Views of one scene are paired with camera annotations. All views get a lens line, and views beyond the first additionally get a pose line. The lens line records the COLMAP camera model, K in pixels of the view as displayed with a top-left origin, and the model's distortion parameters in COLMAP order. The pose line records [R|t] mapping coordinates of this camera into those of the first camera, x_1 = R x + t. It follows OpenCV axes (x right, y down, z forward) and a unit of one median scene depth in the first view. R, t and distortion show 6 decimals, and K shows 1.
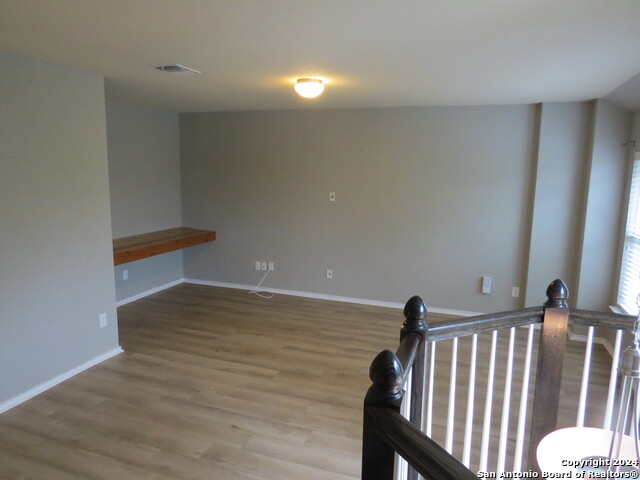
lens RADIAL K [[454.1, 0, 321.4], [0, 454.1, 242.4], [0, 0, 1]] dist [-0.023261, 0.004965]
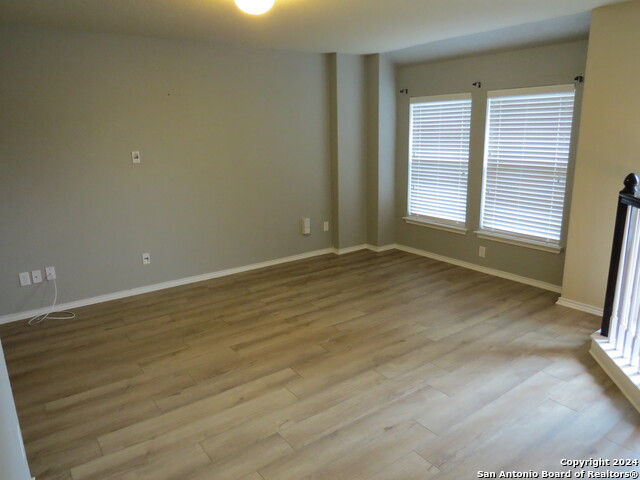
lens RADIAL K [[454.1, 0, 321.9], [0, 454.1, 240.0], [0, 0, 1]] dist [-0.023261, 0.004965]
pose [[0.559639, -0.227338, 0.796945, -0.564834], [0.166563, 0.972871, 0.160558, -0.047372], [-0.811826, 0.042887, 0.582323, 0.418783]]
